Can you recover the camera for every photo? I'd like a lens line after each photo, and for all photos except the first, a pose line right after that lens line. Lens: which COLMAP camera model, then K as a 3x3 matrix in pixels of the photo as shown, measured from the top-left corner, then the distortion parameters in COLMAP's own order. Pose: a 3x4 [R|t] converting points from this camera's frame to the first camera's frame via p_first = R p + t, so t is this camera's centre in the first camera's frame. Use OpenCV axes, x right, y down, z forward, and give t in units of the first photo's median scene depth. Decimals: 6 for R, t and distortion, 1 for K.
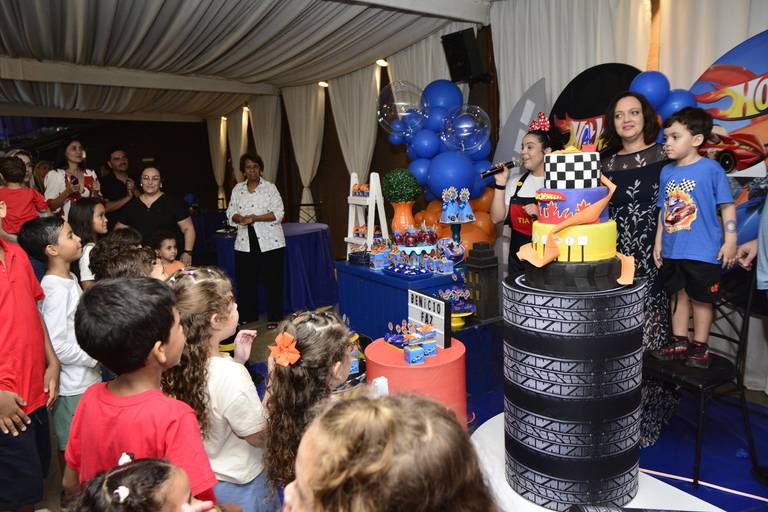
lens RADIAL K [[561.7, 0, 384.9], [0, 561.7, 250.1], [0, 0, 1]] dist [-0.066078, 0.022584]
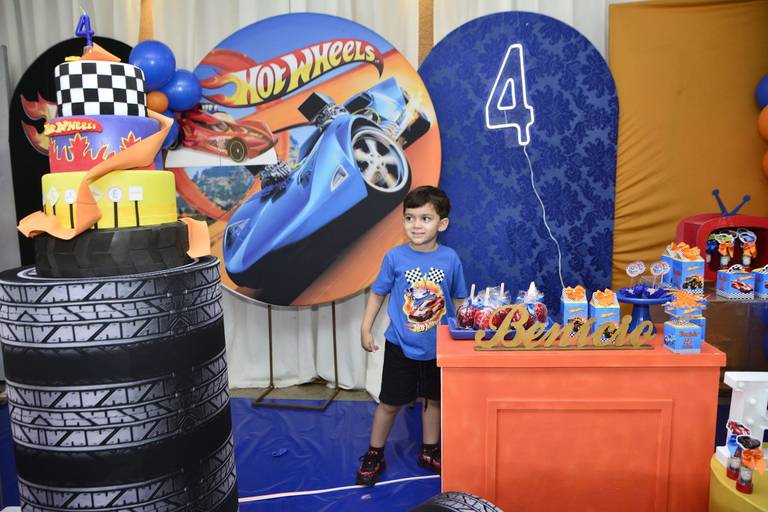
lens RADIAL K [[555.4, 0, 368.8], [0, 555.4, 256.7], [0, 0, 1]] dist [-0.114174, 0.094225]
pose [[0.618588, -0.059309, 0.783474, 0.017092], [0.117092, 0.992971, -0.017282, 0.075723], [-0.776942, 0.102429, 0.621184, 0.311250]]
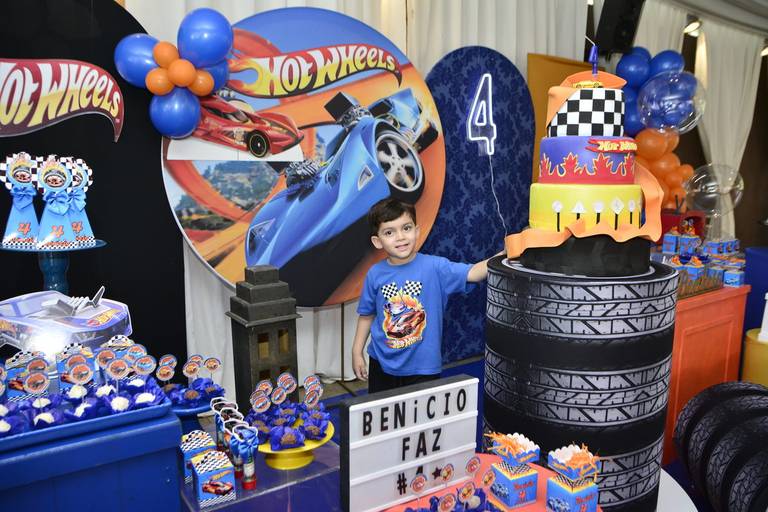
lens RADIAL K [[555.4, 0, 382.0], [0, 555.4, 252.8], [0, 0, 1]] dist [-0.114174, 0.094225]
pose [[-0.028213, -0.091102, 0.995442, -0.309320], [0.160613, 0.982486, 0.094468, -0.055819], [-0.986614, 0.162546, -0.013086, 1.033260]]
